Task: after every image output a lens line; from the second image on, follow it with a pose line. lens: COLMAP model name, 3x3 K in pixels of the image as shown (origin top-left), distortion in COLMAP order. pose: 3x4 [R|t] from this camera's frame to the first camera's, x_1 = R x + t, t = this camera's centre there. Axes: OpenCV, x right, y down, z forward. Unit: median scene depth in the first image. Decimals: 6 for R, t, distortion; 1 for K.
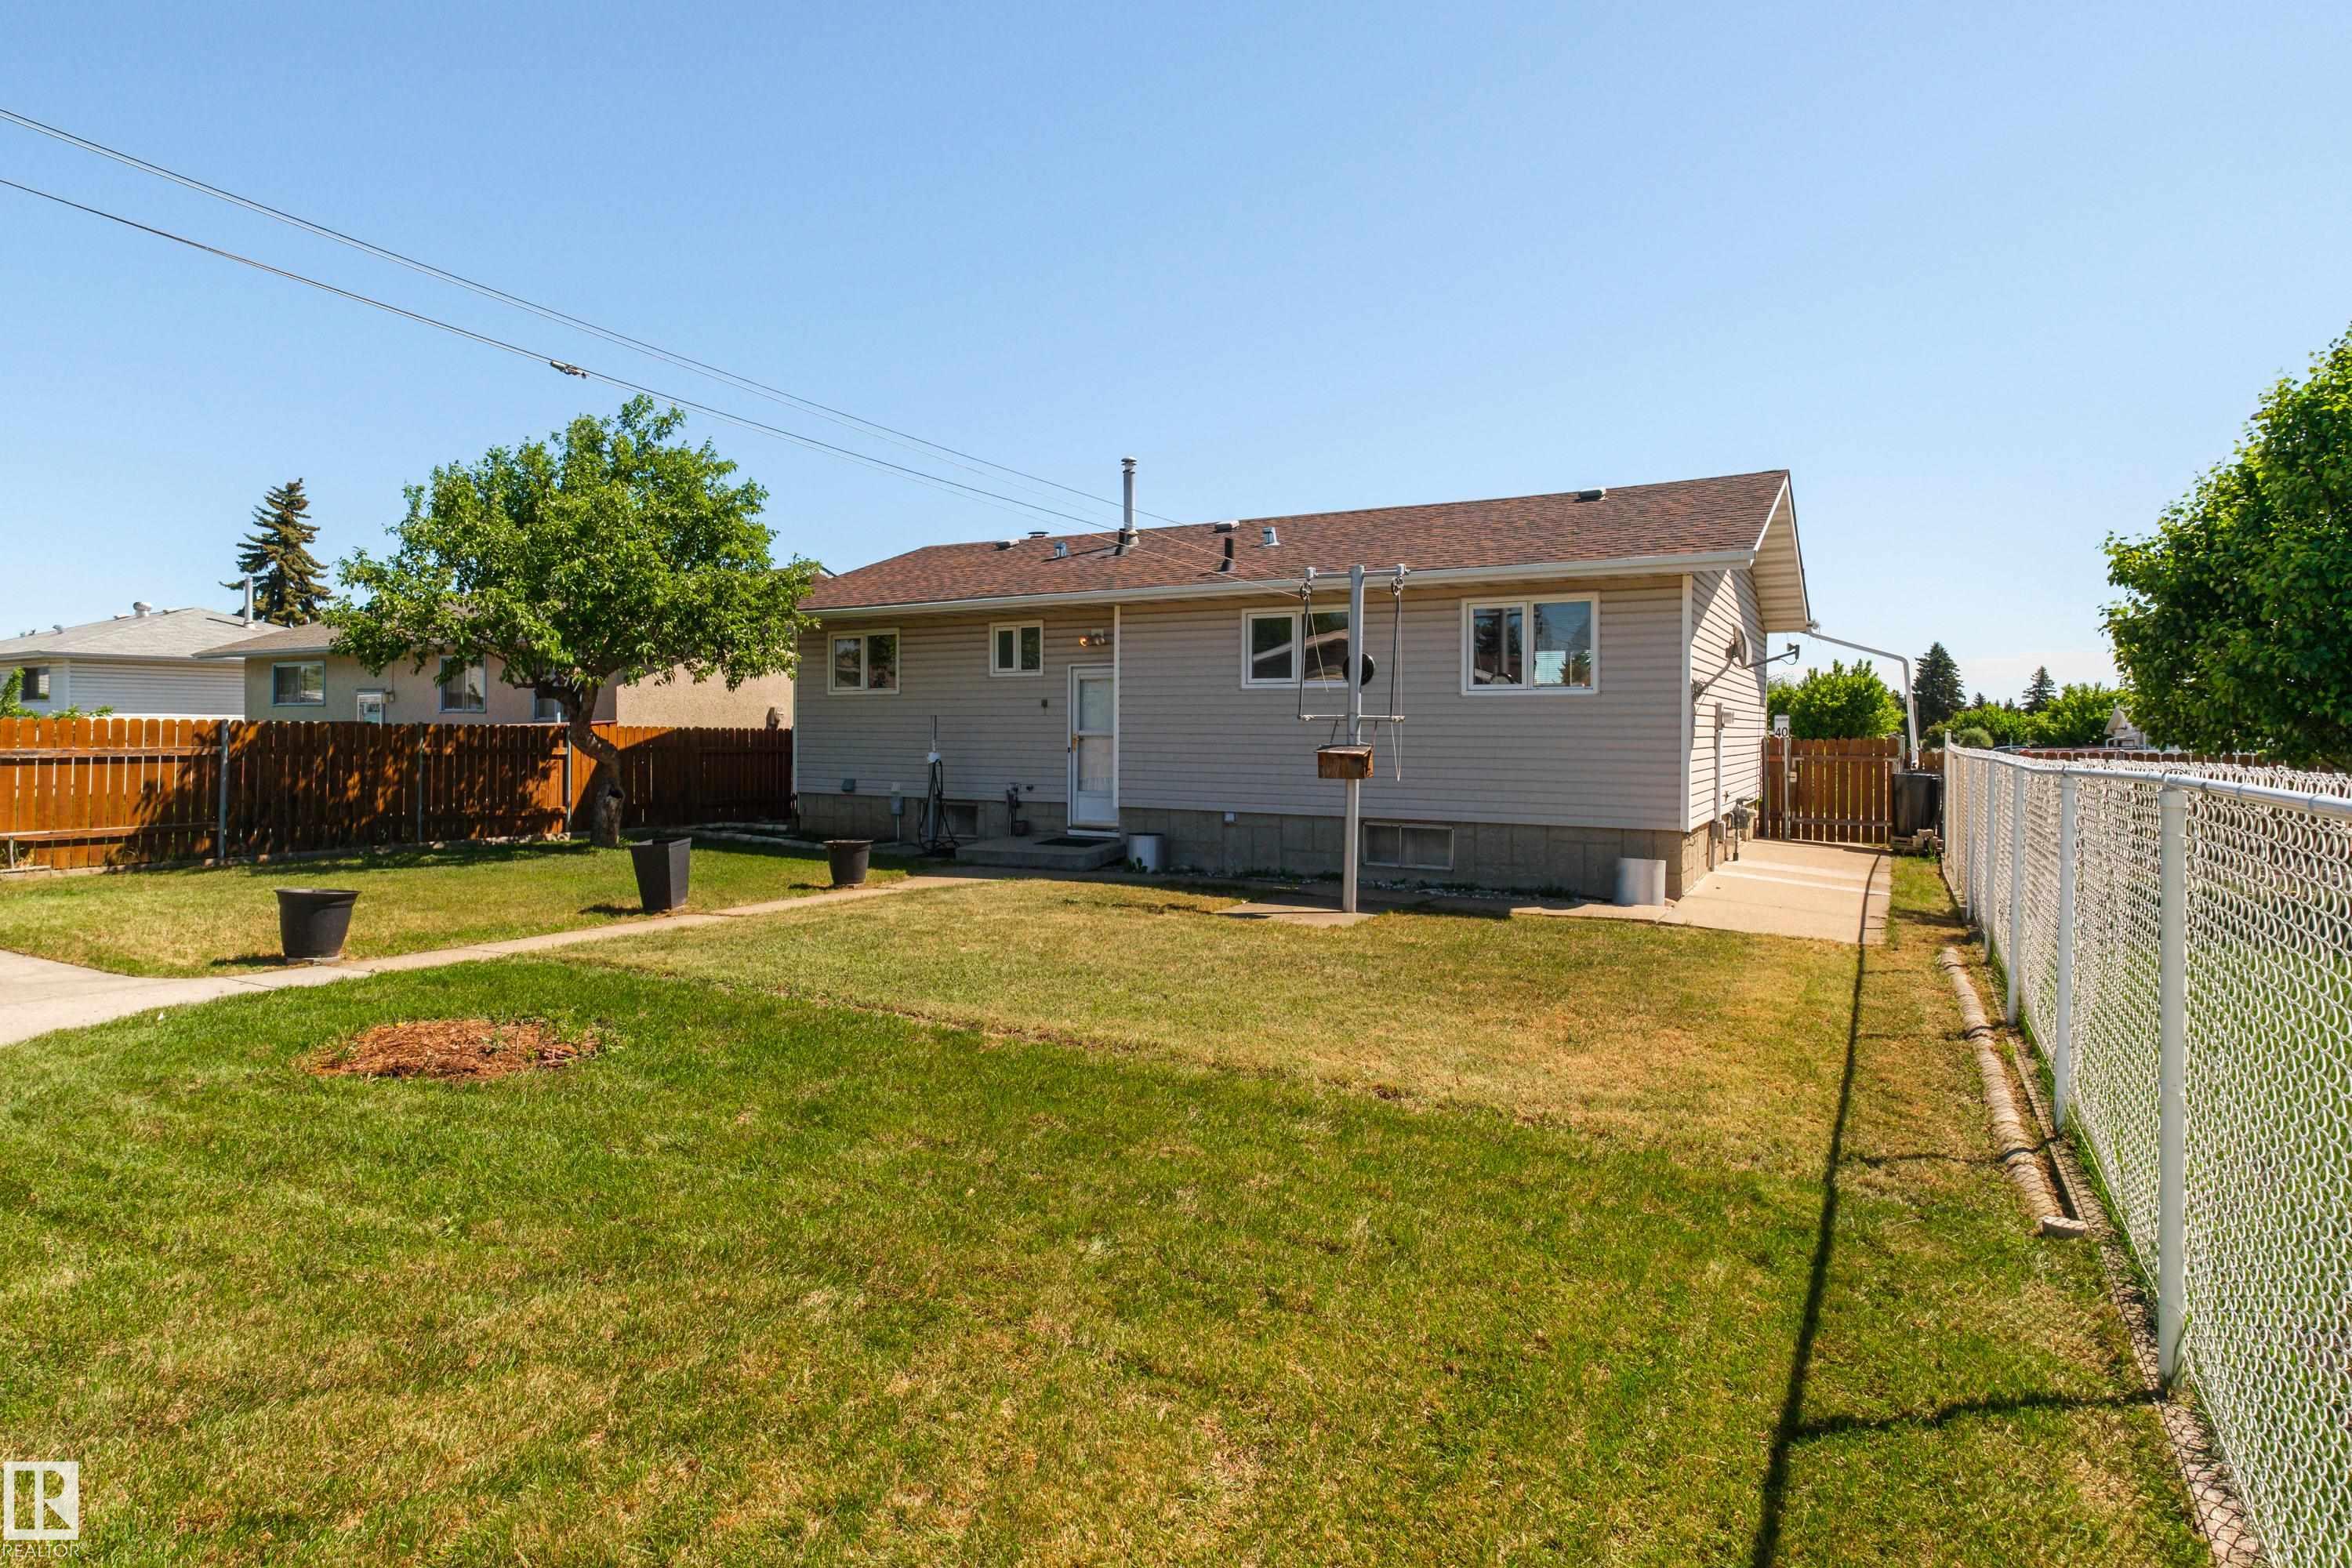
lens RADIAL K [[1236.3, 0, 1173.6], [0, 1236.3, 741.8], [0, 0, 1]] dist [0.004827, 0.001504]
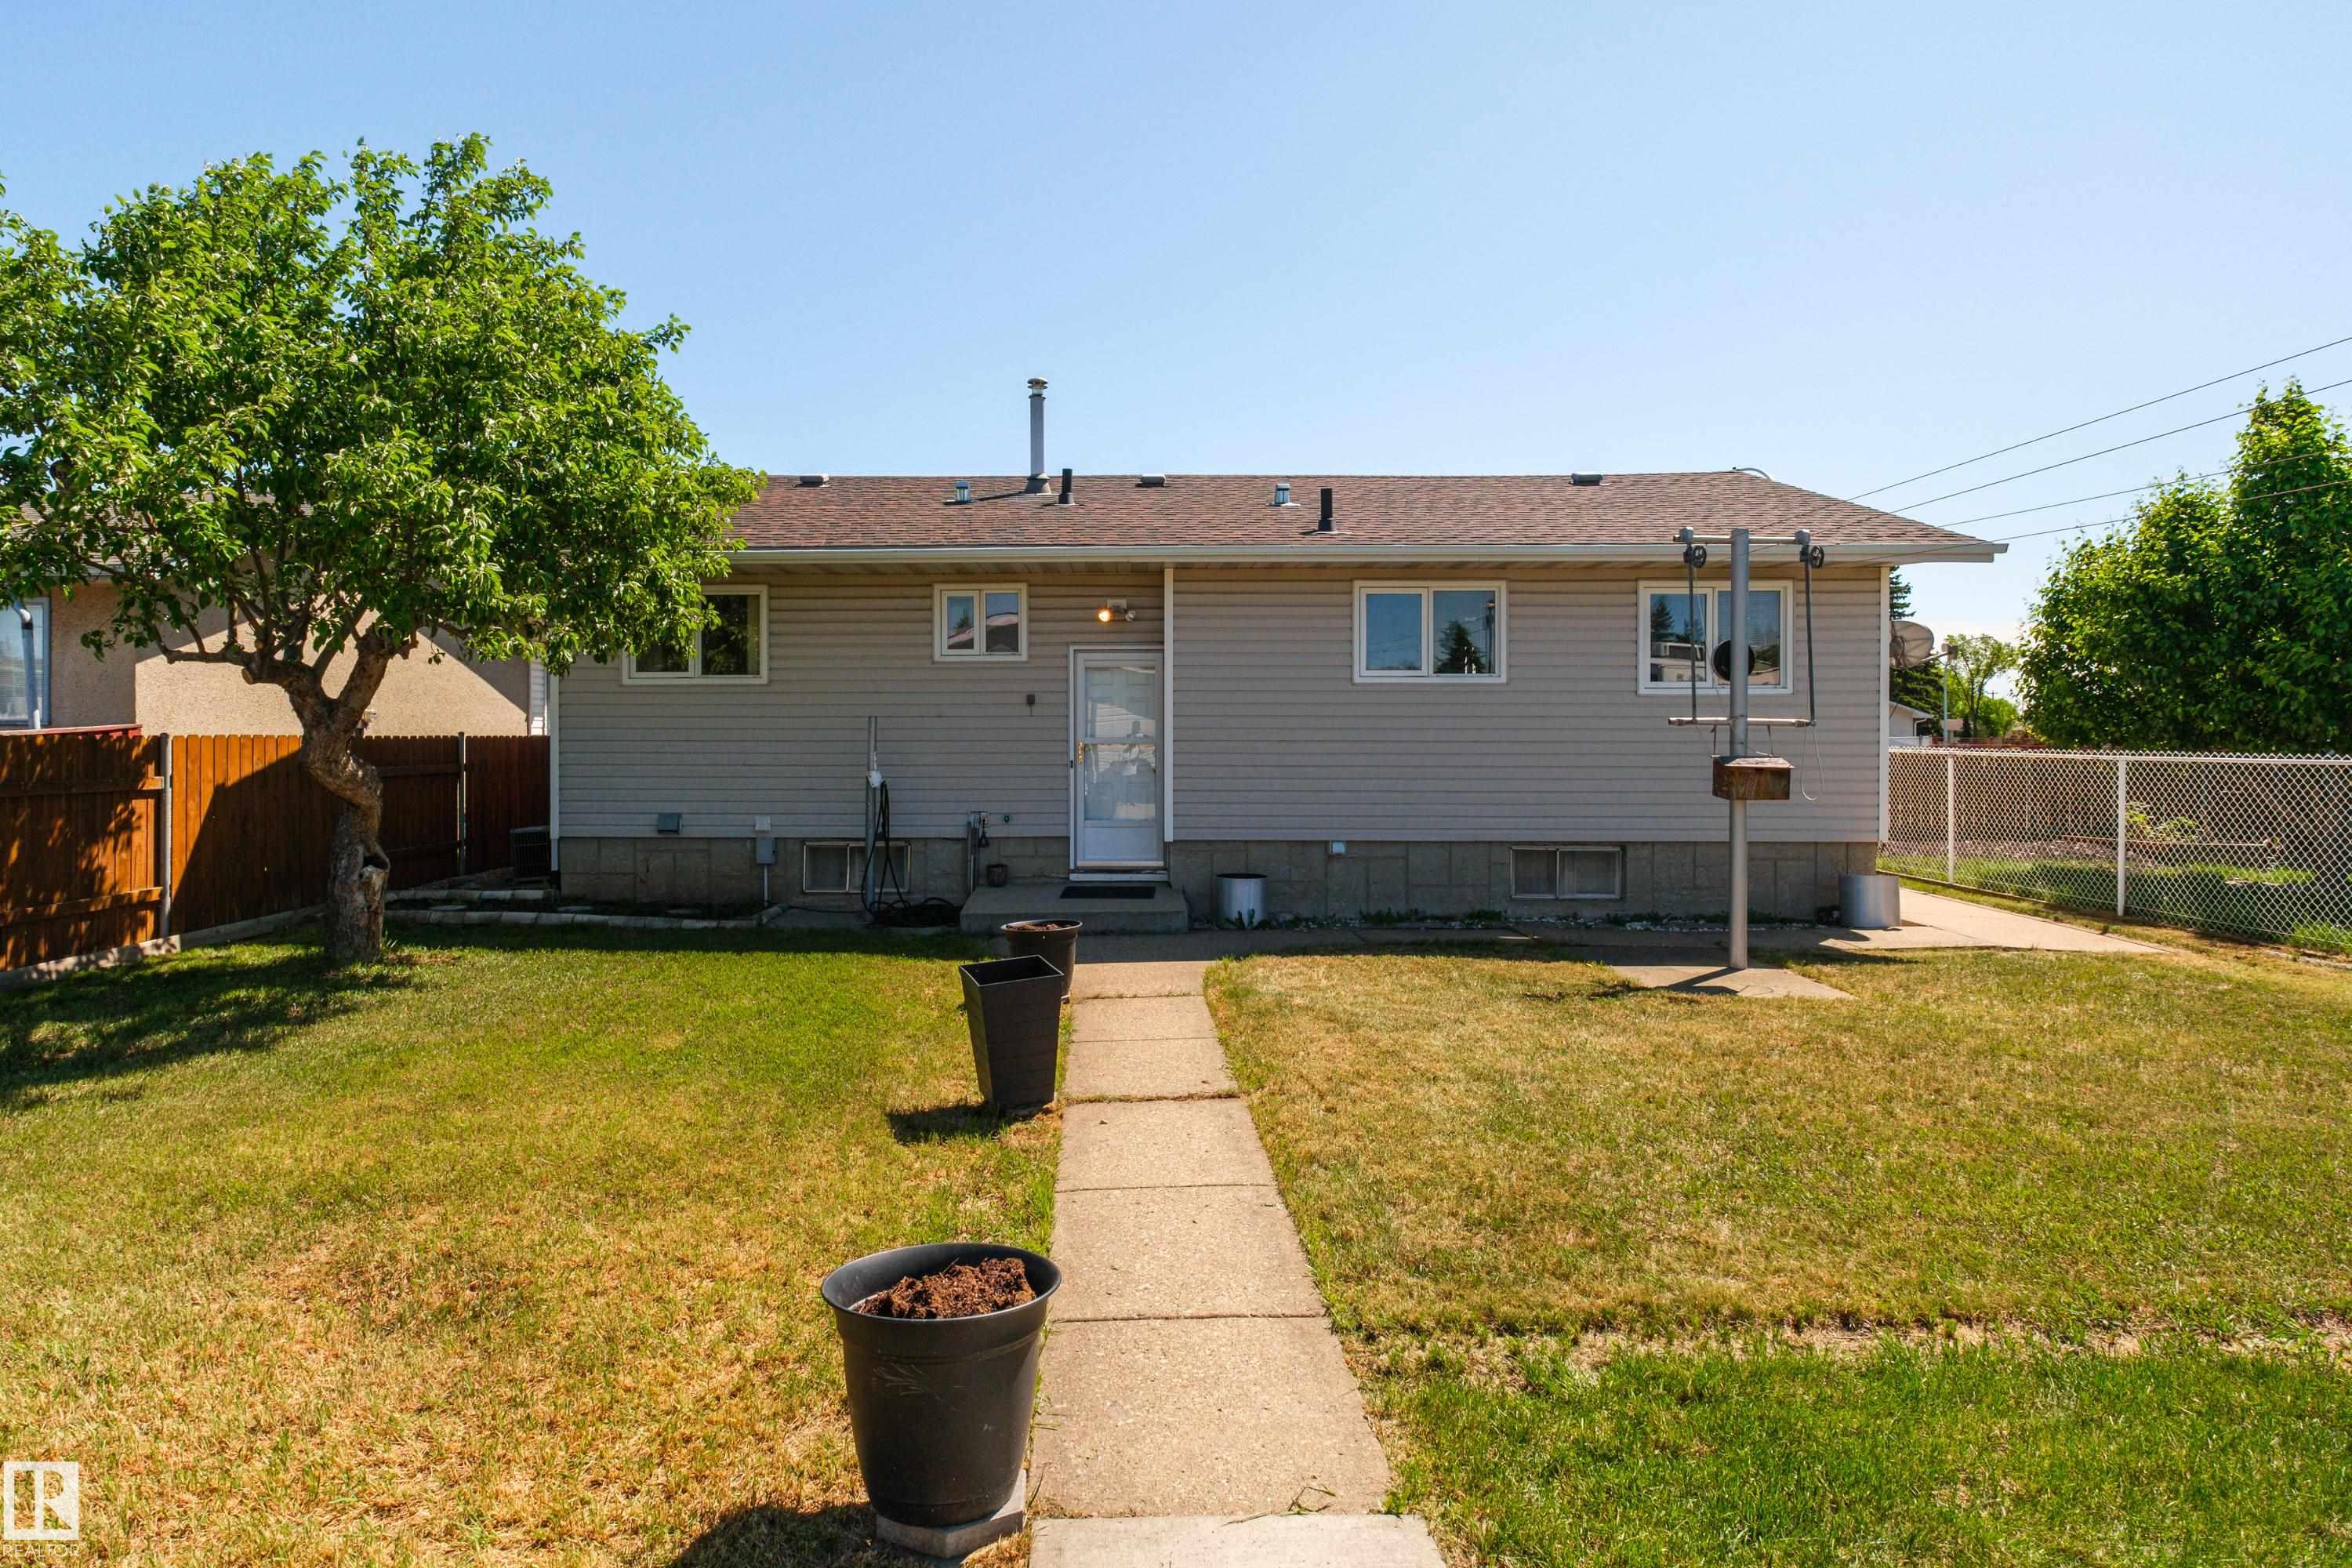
lens RADIAL K [[1236.3, 0, 1173.6], [0, 1236.3, 741.8], [0, 0, 1]] dist [0.004827, 0.001504]
pose [[0.877032, -0.009860, 0.480330, -0.391155], [0.009109, 0.999951, 0.003895, -0.009050], [-0.480345, 0.000959, 0.877079, 0.342541]]
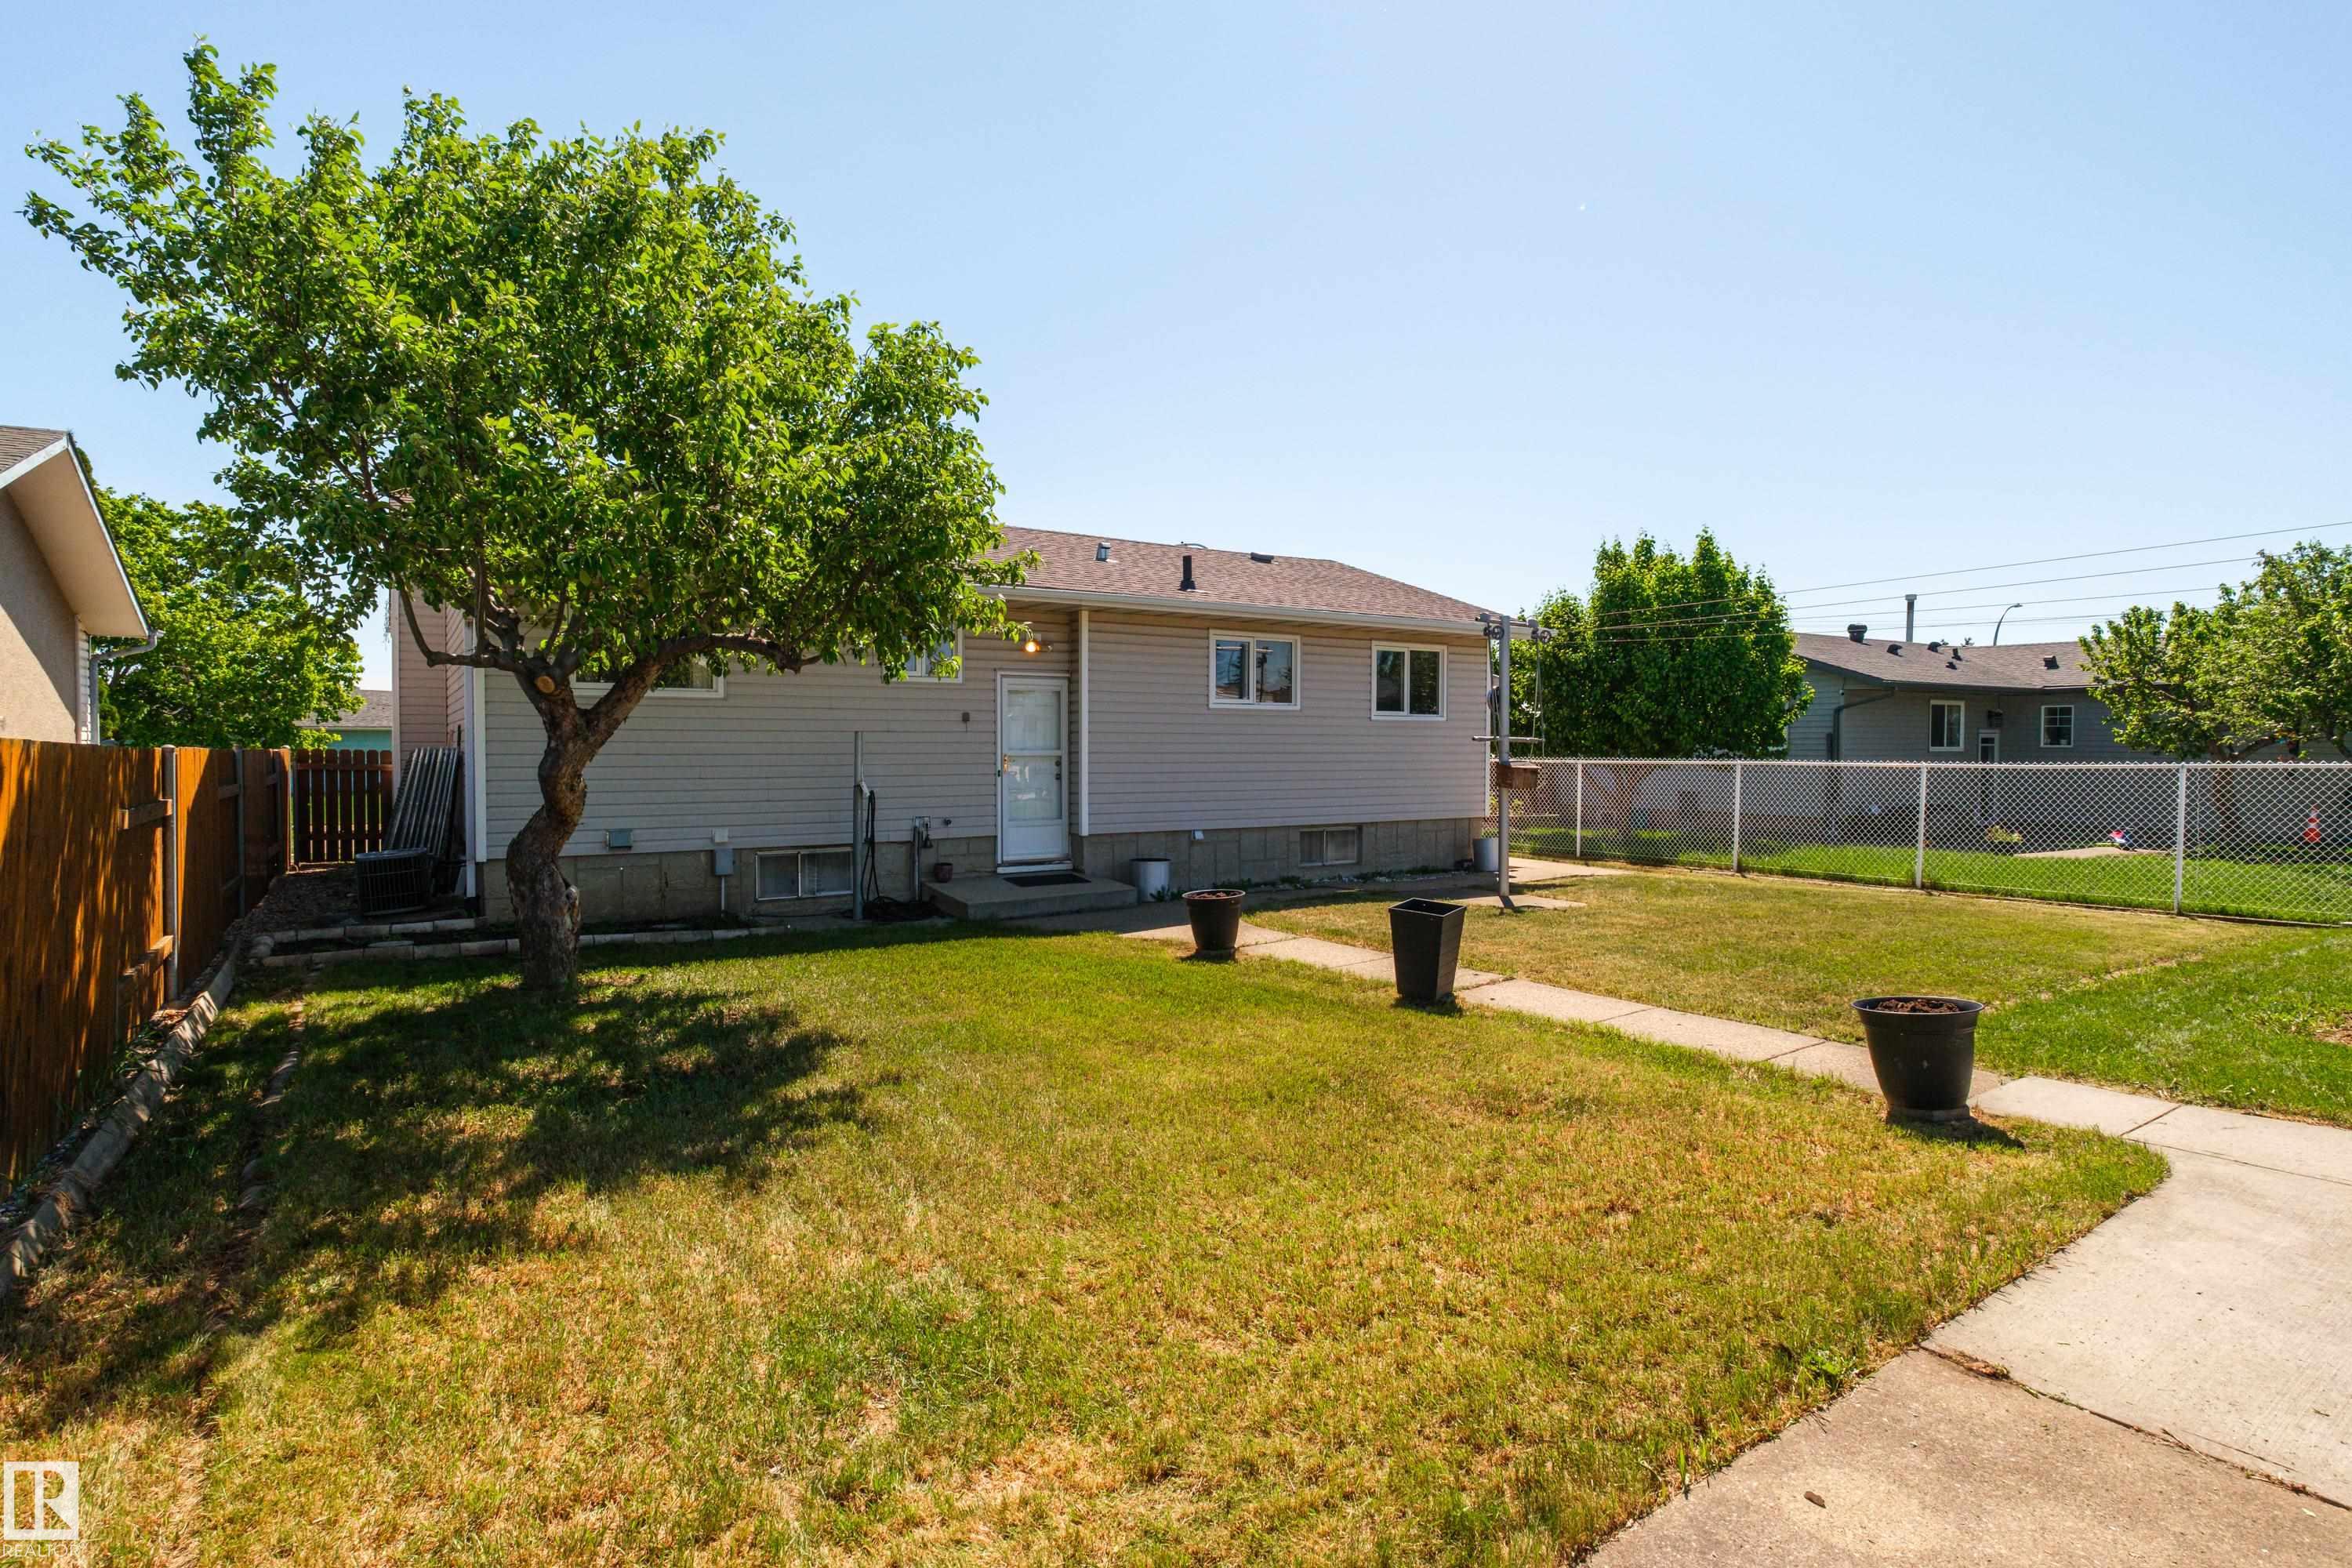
lens RADIAL K [[1173.9, 0, 1176.0], [0, 1173.9, 784.0], [0, 0, 1]] dist [0.000707, 0.000110]
pose [[0.463948, -0.036805, 0.885098, -0.757646], [0.005845, 0.999242, 0.038488, -0.016675], [-0.885843, -0.012683, 0.463811, 0.534744]]
